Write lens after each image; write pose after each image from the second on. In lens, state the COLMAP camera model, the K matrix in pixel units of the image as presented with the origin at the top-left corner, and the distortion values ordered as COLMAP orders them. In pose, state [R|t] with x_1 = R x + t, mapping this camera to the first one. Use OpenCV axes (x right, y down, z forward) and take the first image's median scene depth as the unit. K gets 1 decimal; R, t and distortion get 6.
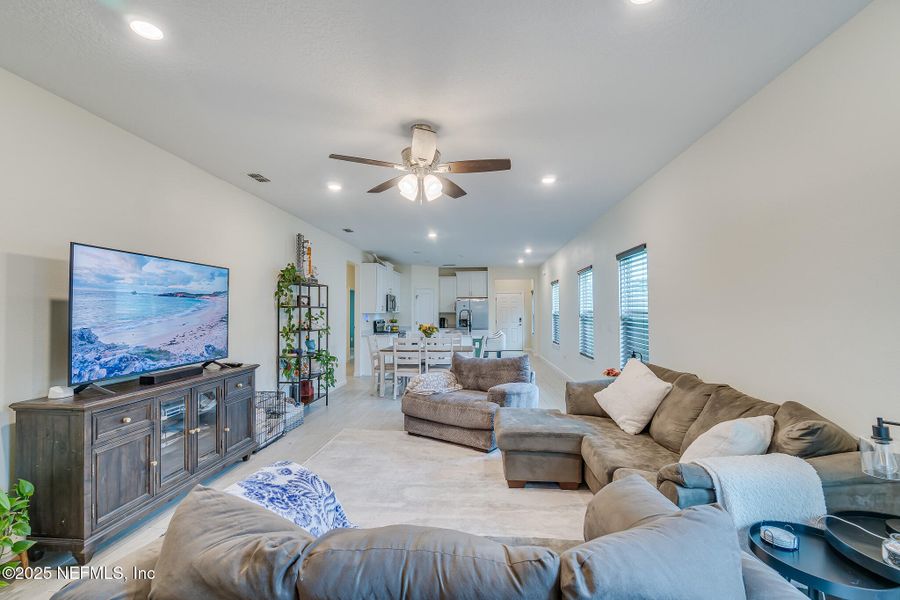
lens RADIAL K [[403.6, 0, 451.6], [0, 403.6, 304.9], [0, 0, 1]] dist [-0.014945, -0.000043]
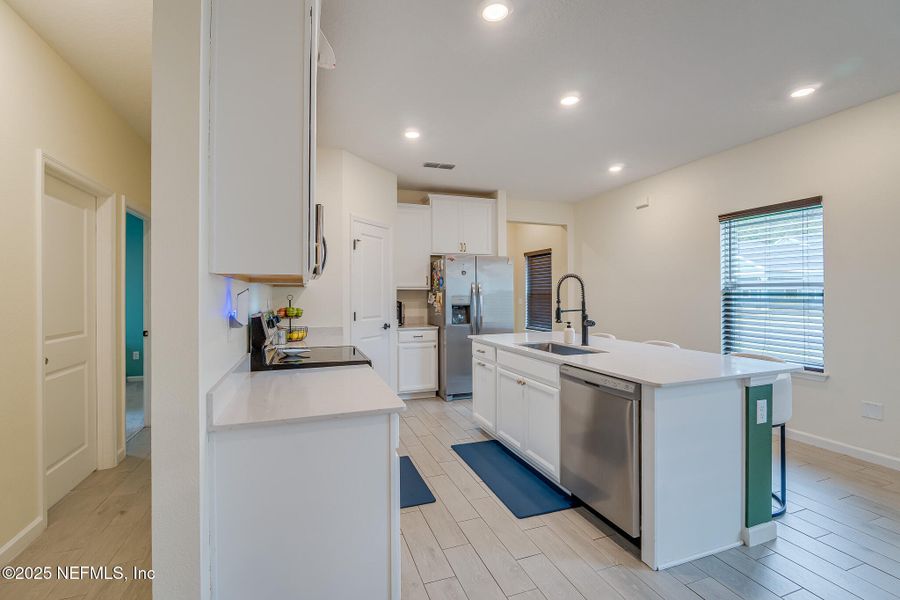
lens RADIAL K [[403.6, 0, 445.1], [0, 403.6, 292.7], [0, 0, 1]] dist [-0.014945, -0.000043]
pose [[0.911607, 0.000735, 0.411062, -0.153853], [-0.006461, 0.999901, 0.012540, 0.017739], [-0.411012, -0.014087, 0.911521, 0.615526]]
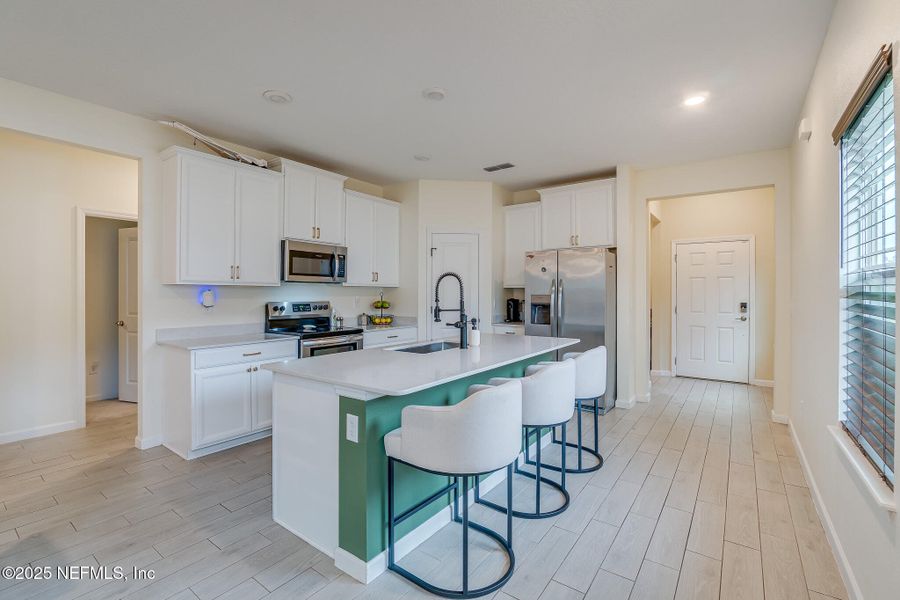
lens RADIAL K [[403.6, 0, 451.0], [0, 403.6, 294.5], [0, 0, 1]] dist [-0.014945, -0.000043]
pose [[0.850374, 0.006340, -0.526140, 0.158350], [0.005848, 0.999752, 0.021499, 0.017080], [0.526145, -0.021359, 0.850126, 0.607451]]
